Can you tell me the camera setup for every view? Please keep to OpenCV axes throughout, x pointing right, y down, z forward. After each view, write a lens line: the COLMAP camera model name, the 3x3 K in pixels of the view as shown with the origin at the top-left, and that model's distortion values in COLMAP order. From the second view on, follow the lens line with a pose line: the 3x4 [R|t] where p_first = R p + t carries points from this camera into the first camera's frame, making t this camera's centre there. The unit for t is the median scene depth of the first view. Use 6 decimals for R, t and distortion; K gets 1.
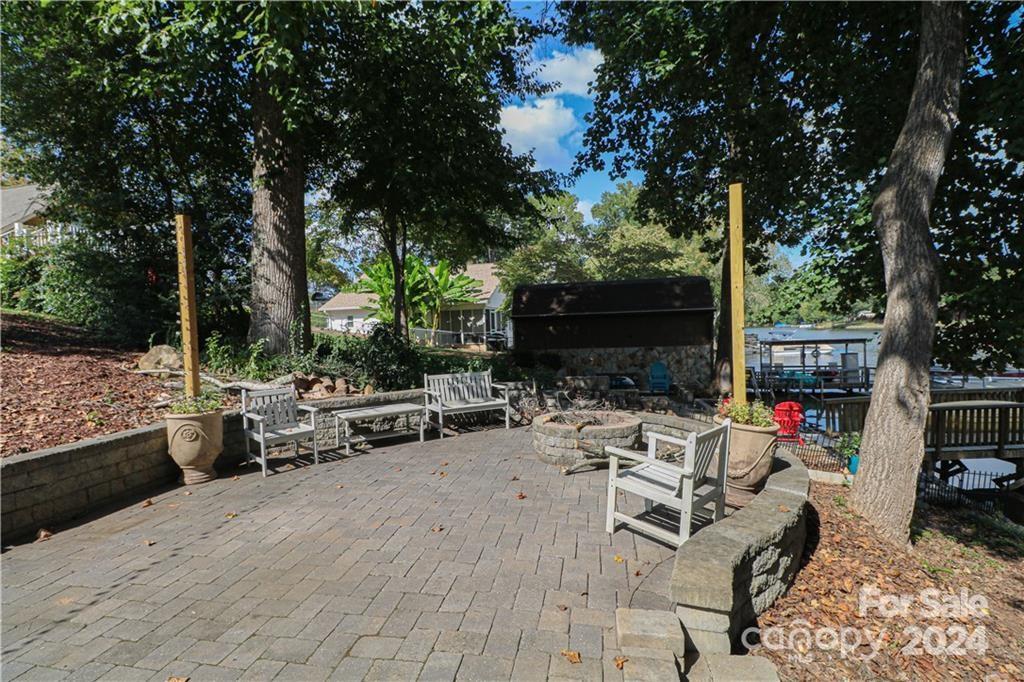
lens RADIAL K [[476.2, 0, 509.7], [0, 476.2, 343.0], [0, 0, 1]] dist [-0.024642, -0.000999]
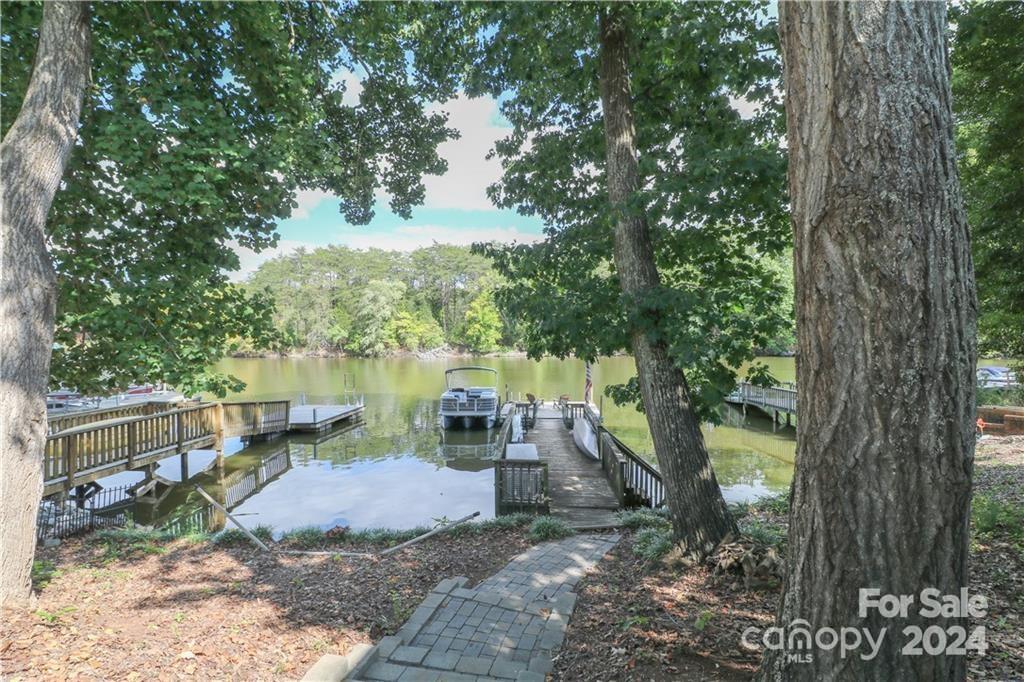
lens RADIAL K [[476.2, 0, 516.4], [0, 476.2, 339.8], [0, 0, 1]] dist [-0.024642, -0.000999]
pose [[0.074561, 0.015531, 0.997095, 0.046985], [0.038484, 0.999089, -0.018440, 0.000516], [-0.996474, 0.039747, 0.073896, 0.006910]]
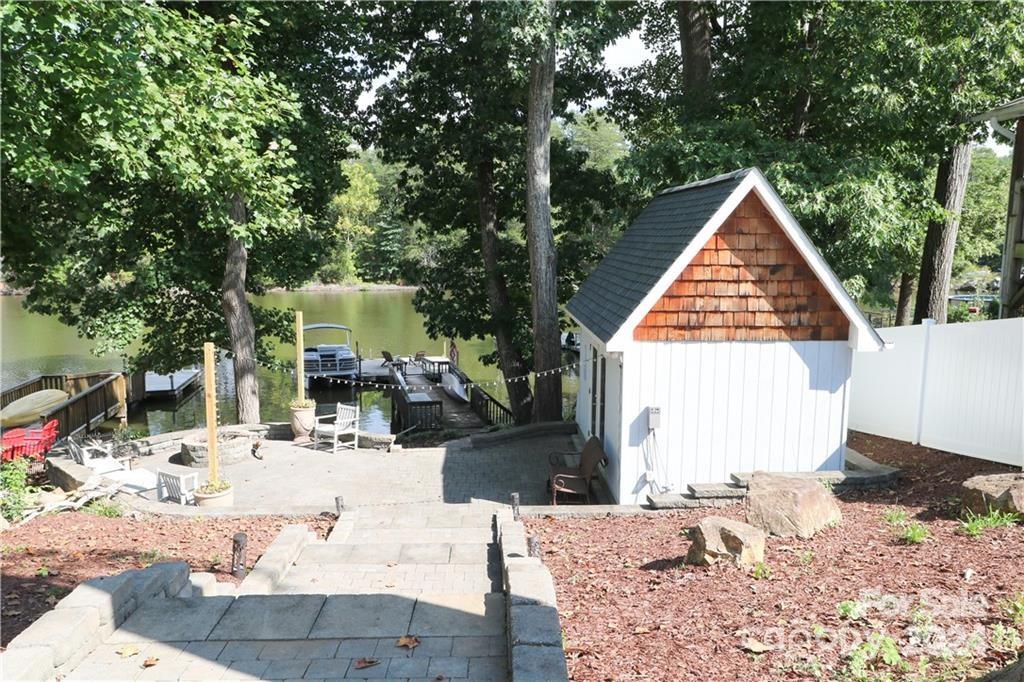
lens RADIAL K [[737.9, 0, 520.4], [0, 737.9, 362.9], [0, 0, 1]] dist [-0.001038, 0.003725]
pose [[-0.226389, -0.132962, 0.964919, -1.723703], [0.035213, 0.988874, 0.144524, -0.294456], [-0.973400, 0.066696, -0.219188, 0.373377]]
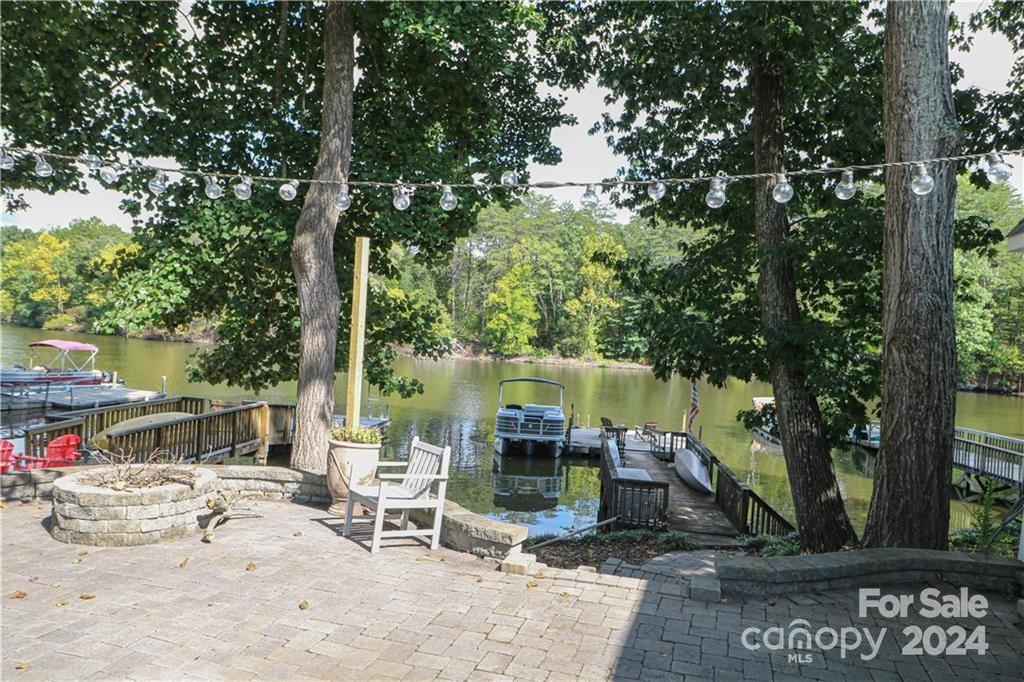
lens RADIAL K [[737.9, 0, 511.3], [0, 737.9, 341.6], [0, 0, 1]] dist [-0.001038, 0.003725]
pose [[0.116915, 0.013061, 0.993056, -0.623293], [-0.023564, 0.999669, -0.010373, -0.036409], [-0.992862, -0.022188, 0.117184, 0.212914]]
